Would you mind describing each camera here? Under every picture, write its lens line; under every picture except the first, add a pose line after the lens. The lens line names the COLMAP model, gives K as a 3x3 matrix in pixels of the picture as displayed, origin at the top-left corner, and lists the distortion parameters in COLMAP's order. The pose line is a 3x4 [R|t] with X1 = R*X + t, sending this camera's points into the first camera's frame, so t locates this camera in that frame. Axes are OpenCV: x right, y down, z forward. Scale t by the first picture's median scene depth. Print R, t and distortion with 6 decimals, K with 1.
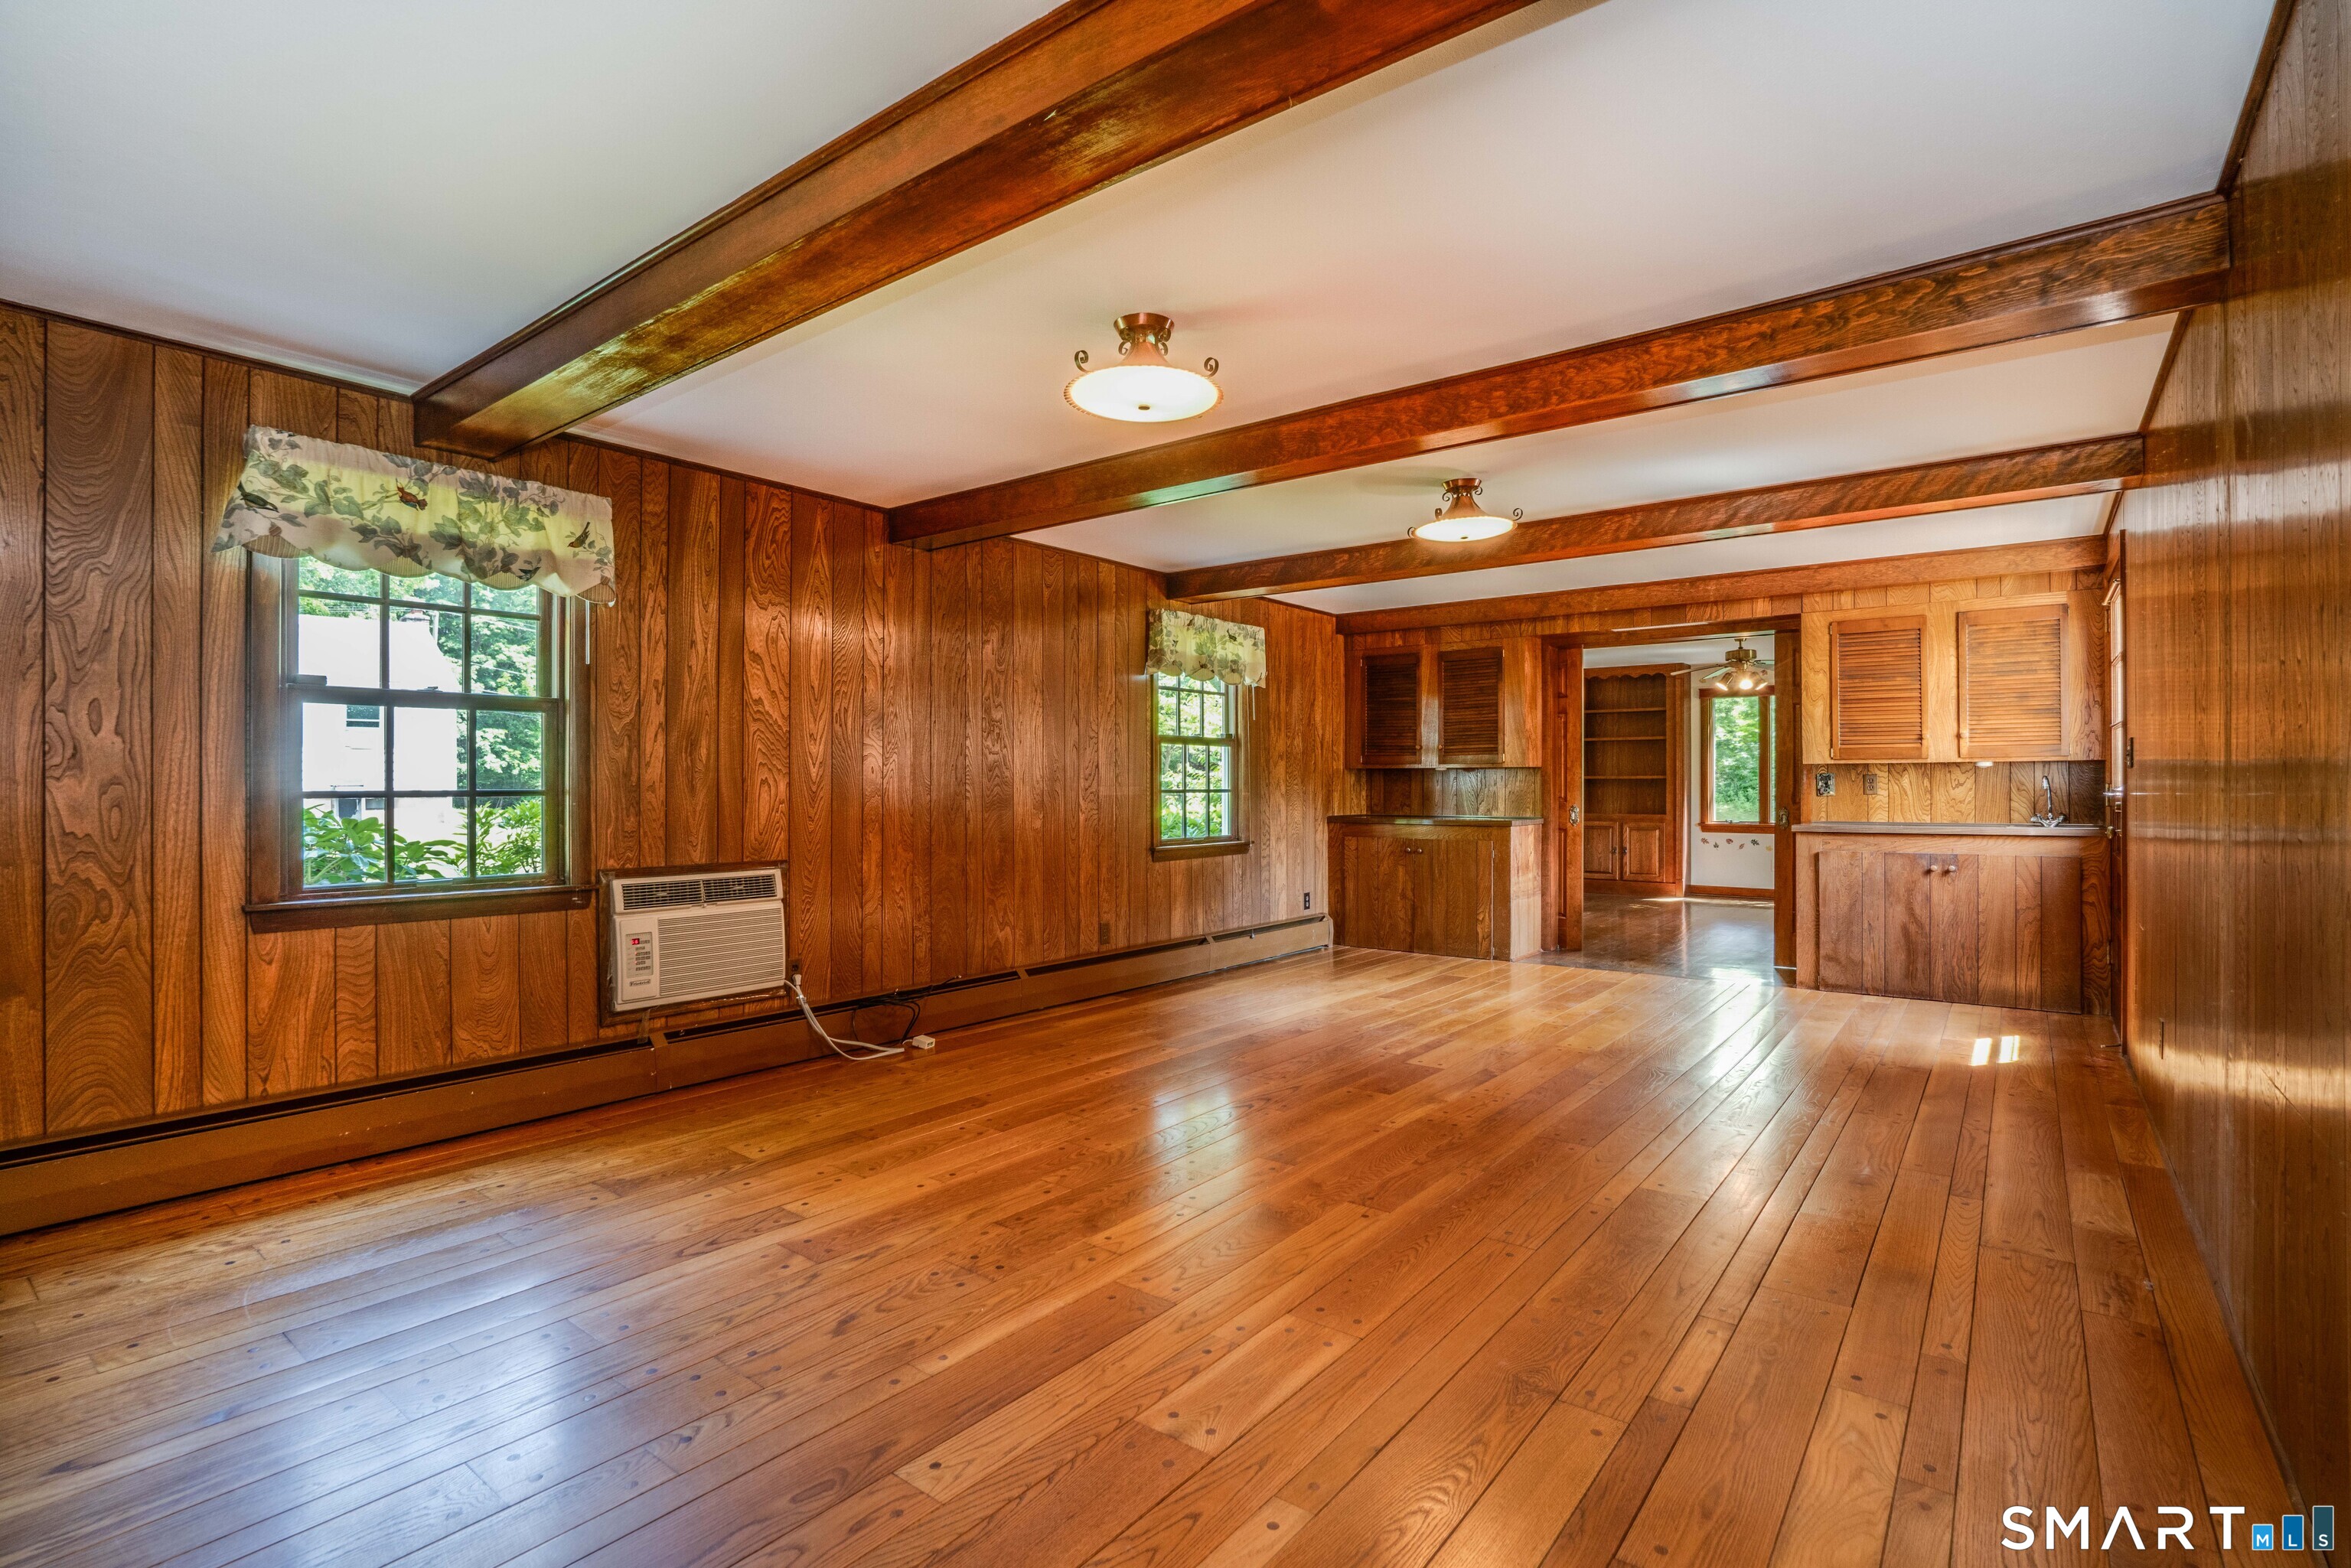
lens RADIAL K [[1087.7, 0, 1172.4], [0, 1087.7, 782.5], [0, 0, 1]] dist [-0.003410, 0.000193]
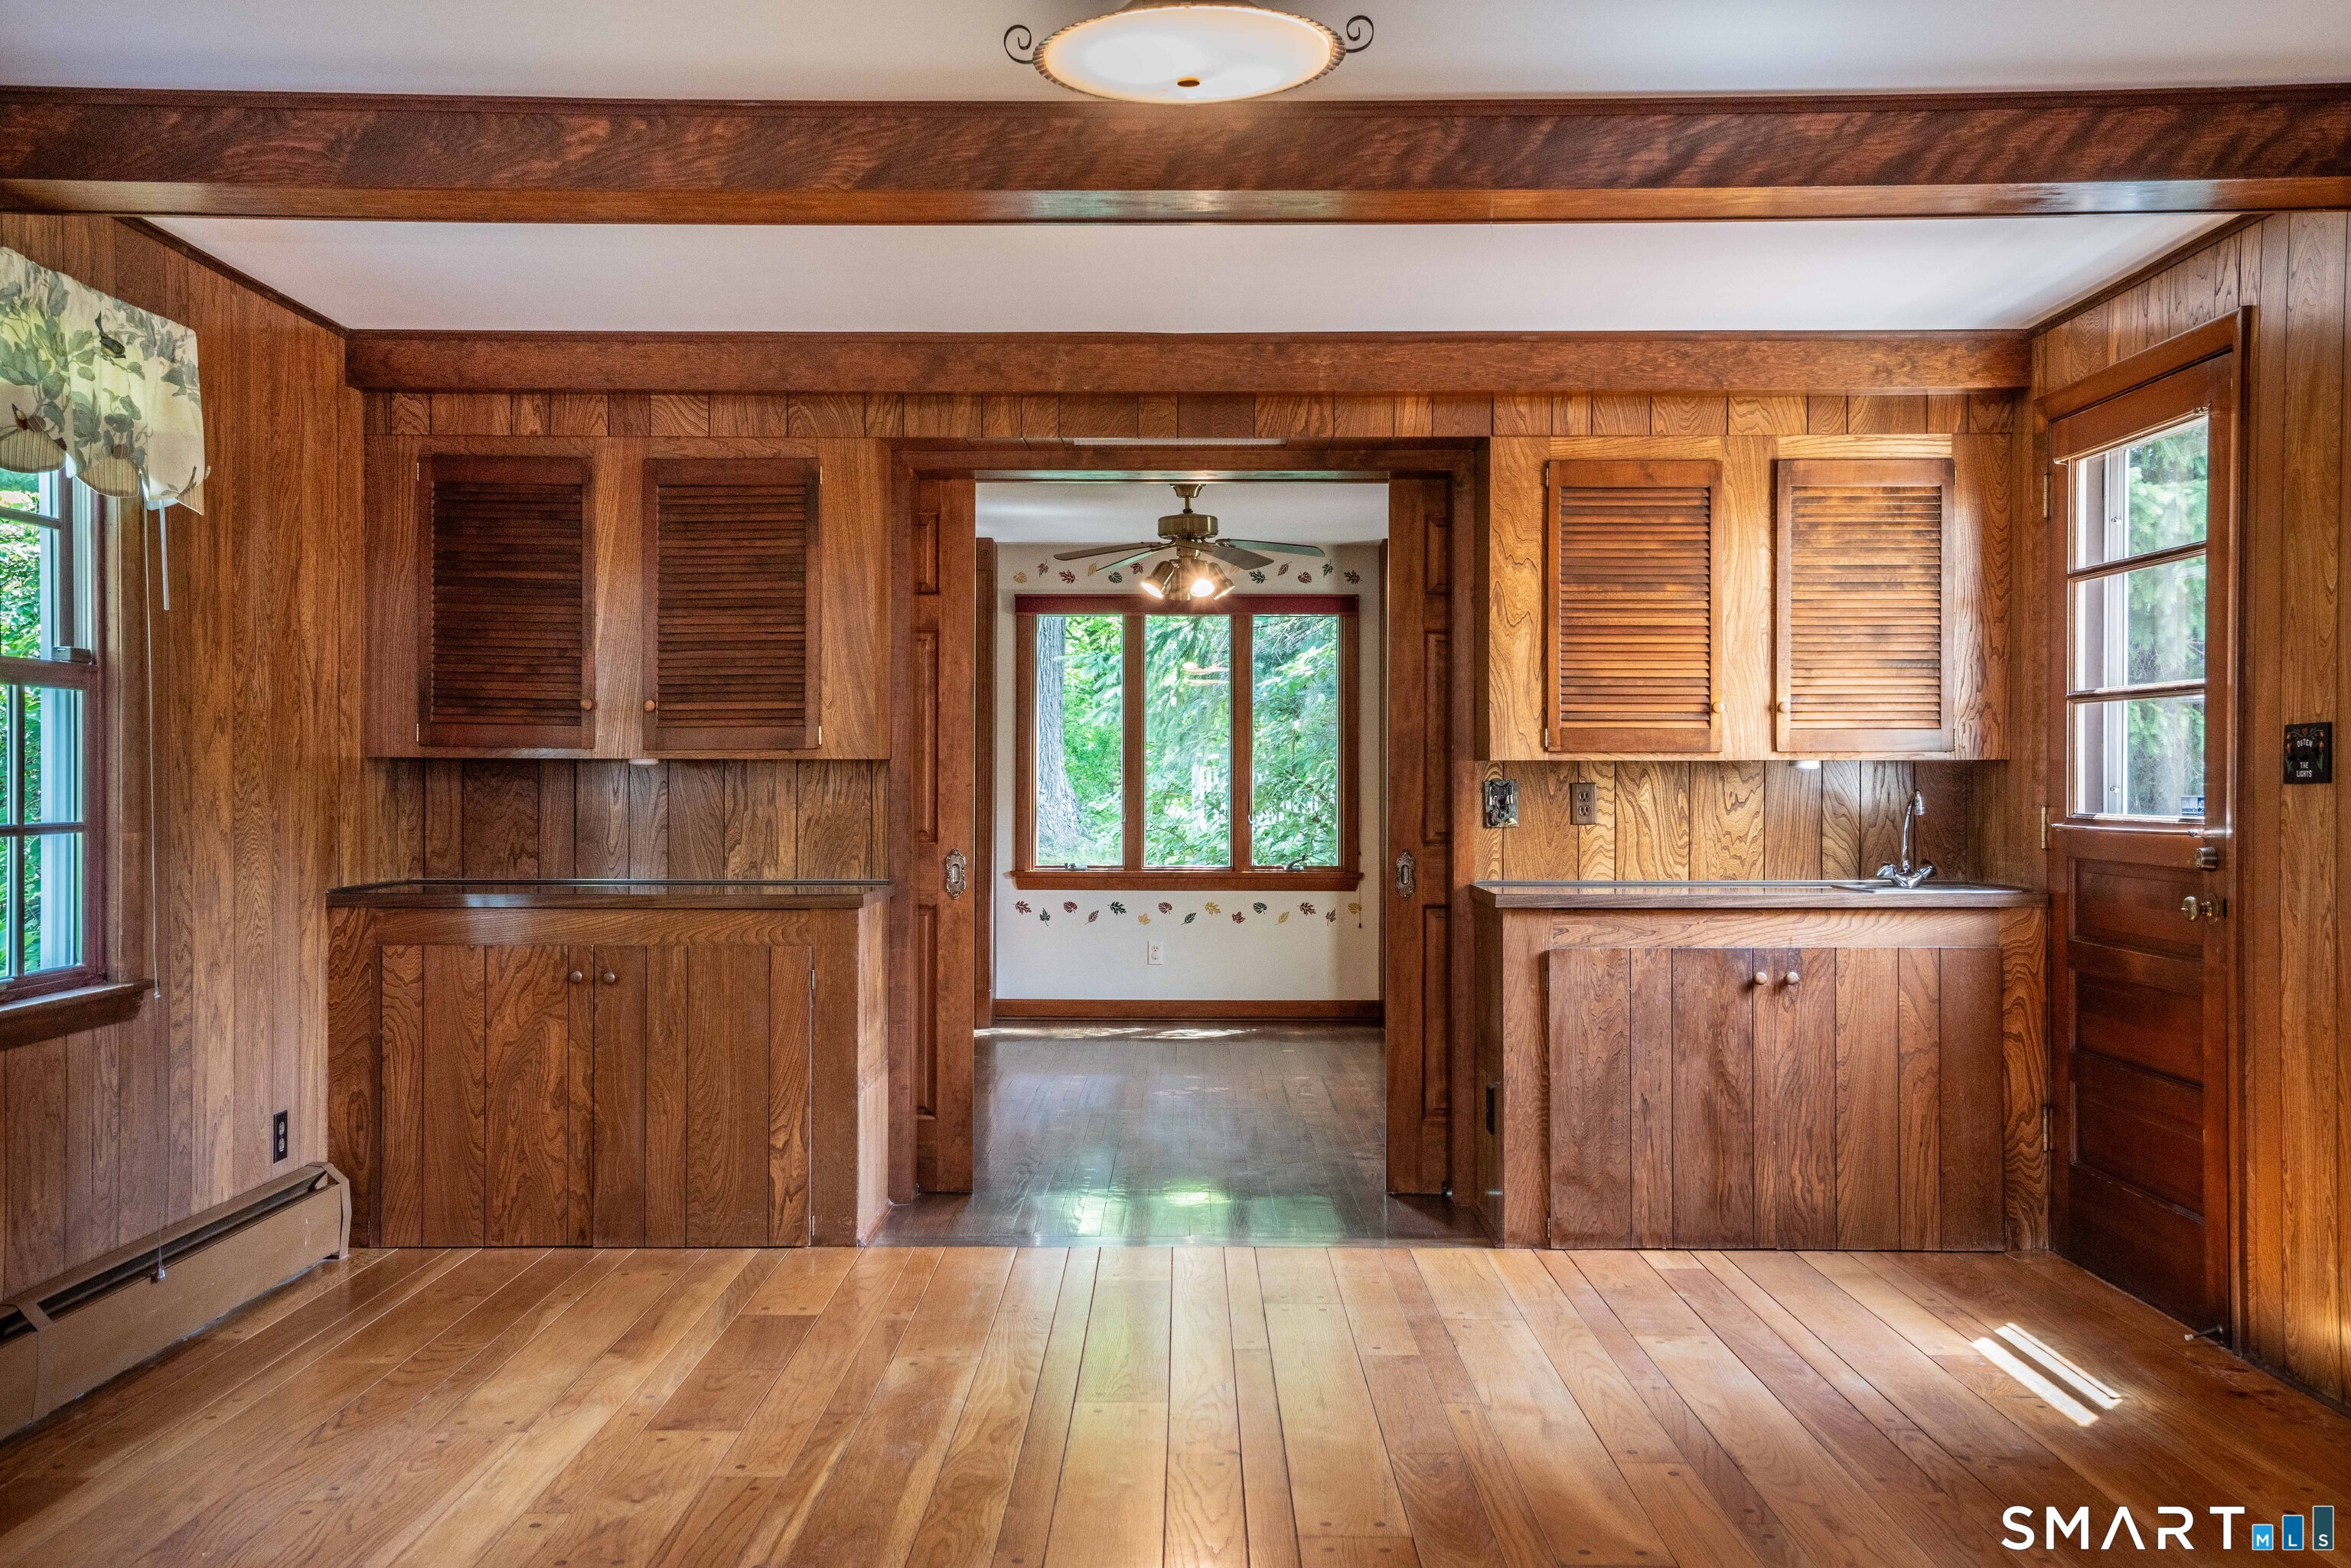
lens RADIAL K [[2197.6, 0, 1170.7], [0, 2197.6, 781.0], [0, 0, 1]] dist [0.050118, 0.000000]
pose [[0.798883, 0.001409, 0.601484, -0.093445], [-0.003463, 0.999991, 0.002257, -0.009628], [-0.601476, -0.003886, 0.798881, 0.314615]]
